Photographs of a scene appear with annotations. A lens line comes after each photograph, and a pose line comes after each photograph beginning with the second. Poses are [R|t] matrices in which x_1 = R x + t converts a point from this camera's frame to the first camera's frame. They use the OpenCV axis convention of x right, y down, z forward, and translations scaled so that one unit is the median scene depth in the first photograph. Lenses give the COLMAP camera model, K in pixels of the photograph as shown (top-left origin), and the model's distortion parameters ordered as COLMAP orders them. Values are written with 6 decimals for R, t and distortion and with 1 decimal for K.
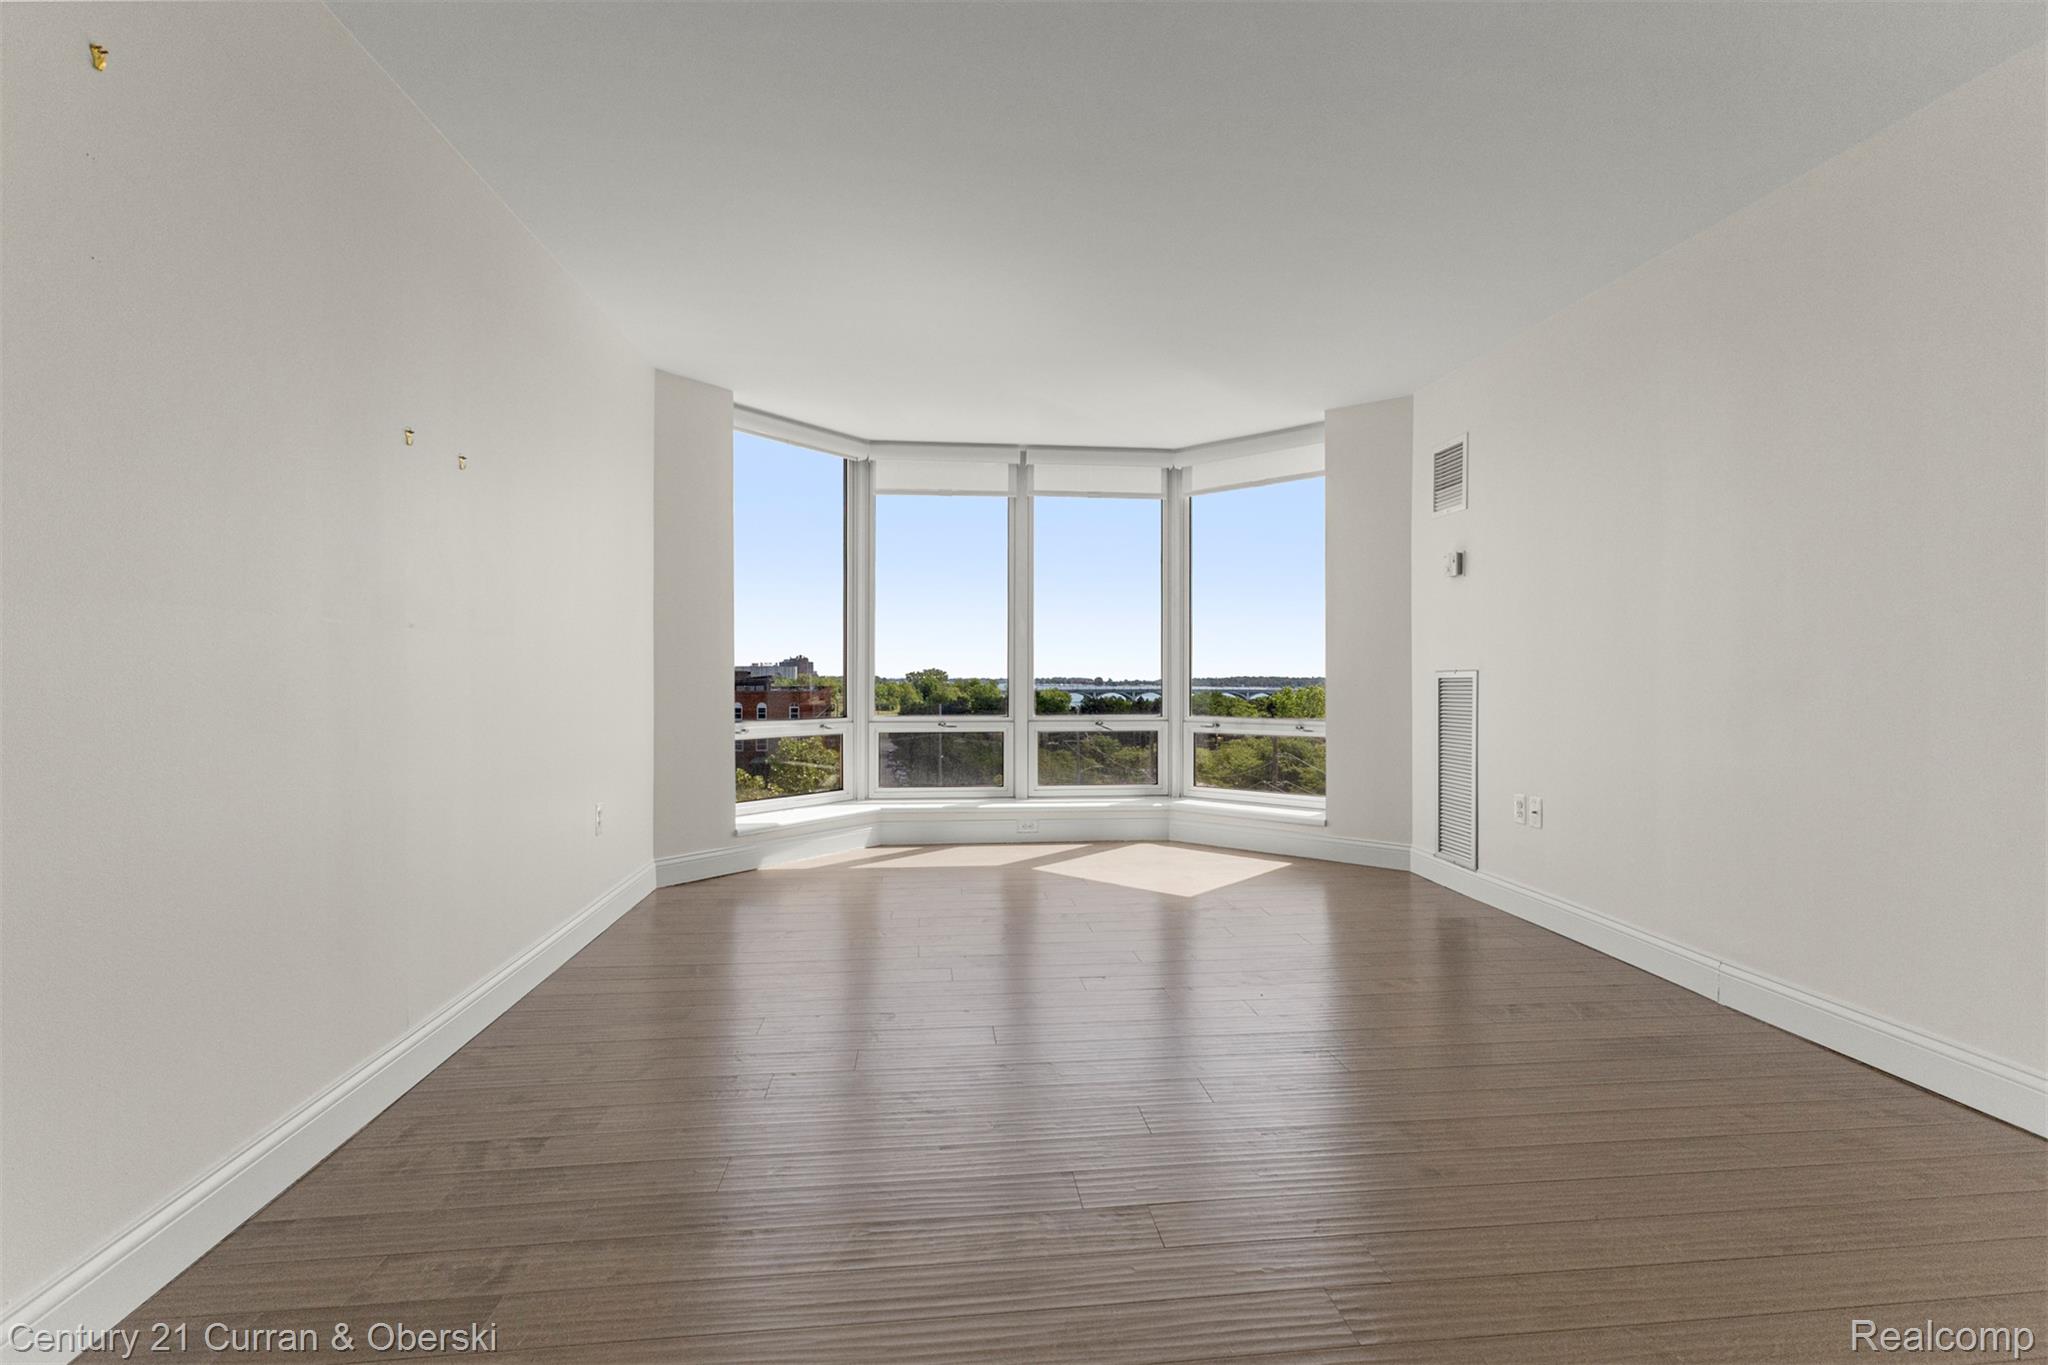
lens RADIAL K [[882.8, 0, 1024.0], [0, 882.8, 682.5], [0, 0, 1]] dist [0.002374, 0.000139]
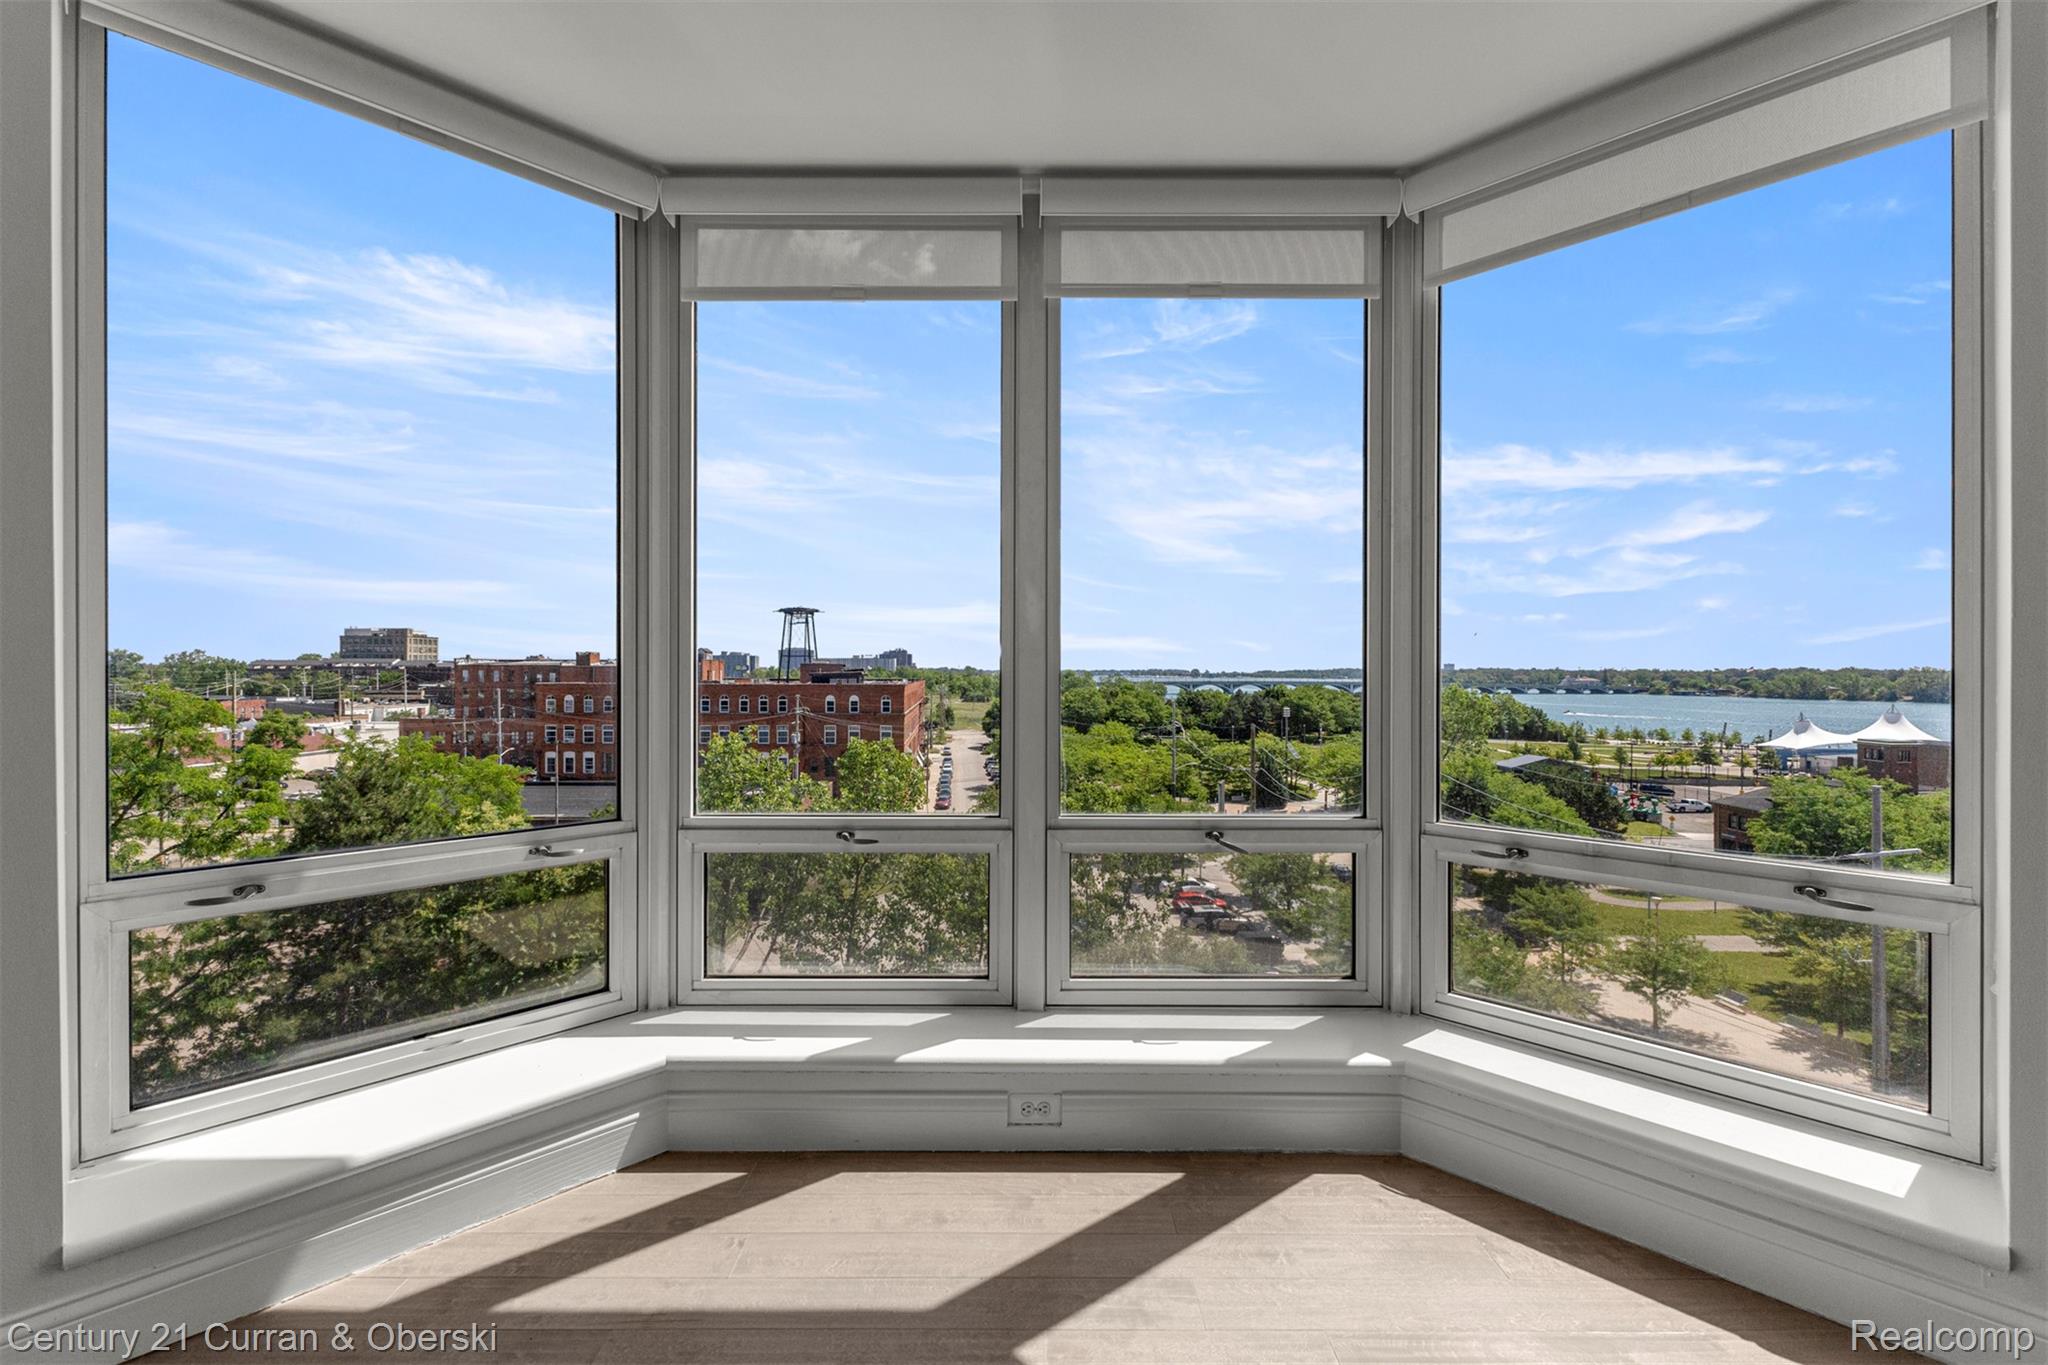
lens RADIAL K [[882.0, 0, 1023.5], [0, 882.0, 673.8], [0, 0, 1]] dist [0.003974, 0.000331]
pose [[0.994175, 0.000734, -0.107775, 0.041269], [-0.000805, 0.999999, -0.000614, -0.031229], [0.107774, 0.000697, 0.994175, 0.599555]]
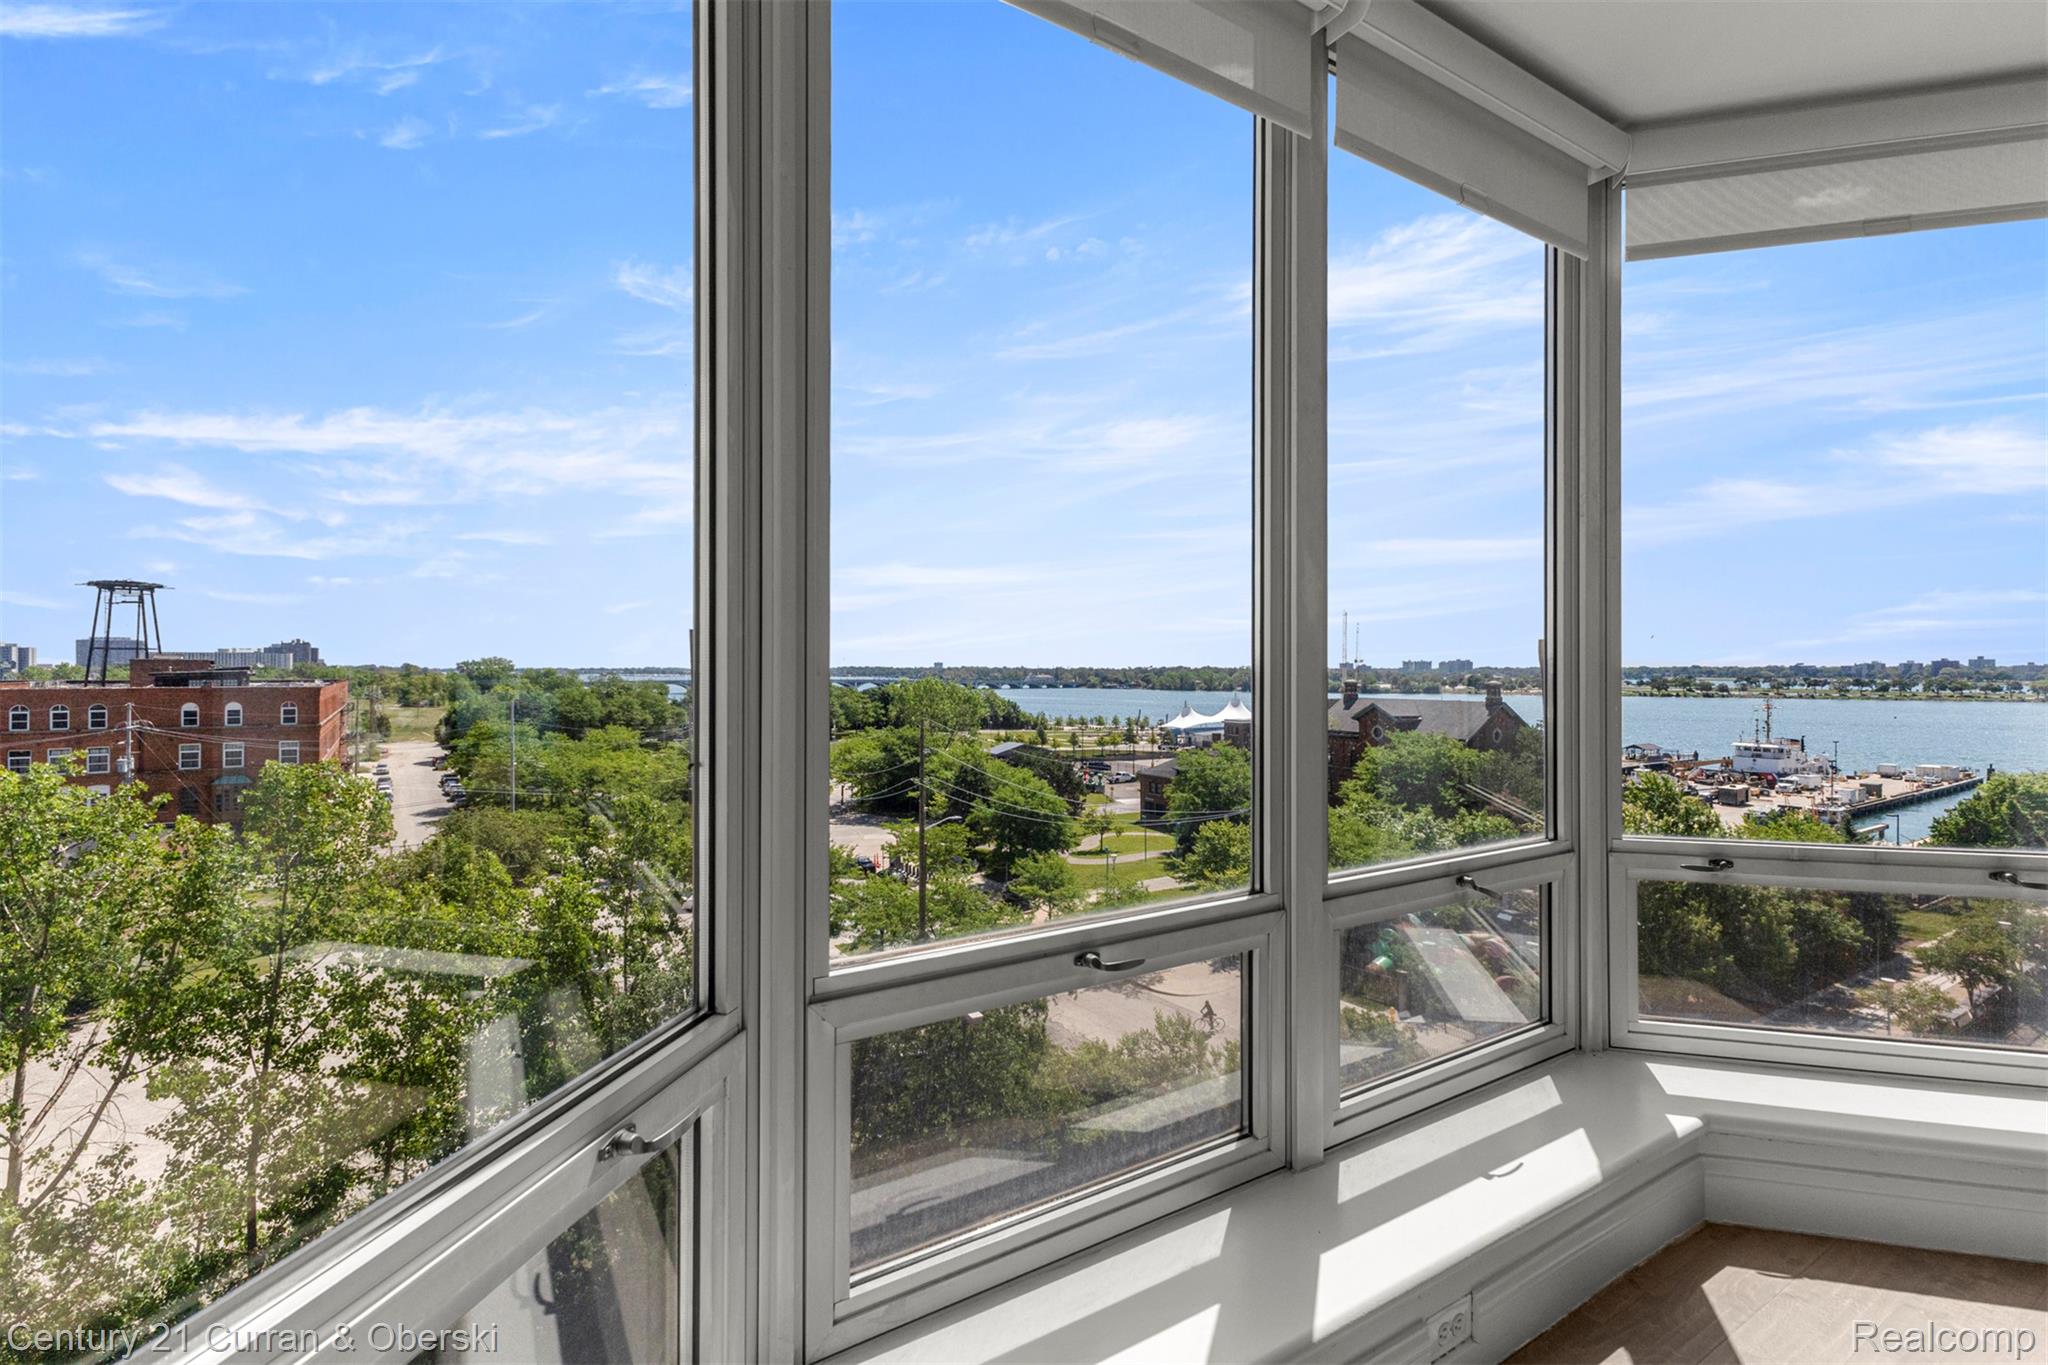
lens RADIAL K [[881.3, 0, 1026.8], [0, 881.3, 666.0], [0, 0, 1]] dist [0.008738, 0.000273]
pose [[0.904726, 0.001401, 0.425993, -0.222450], [0.001795, 0.999973, -0.007101, -0.034949], [-0.425991, 0.007190, 0.904699, 0.800841]]
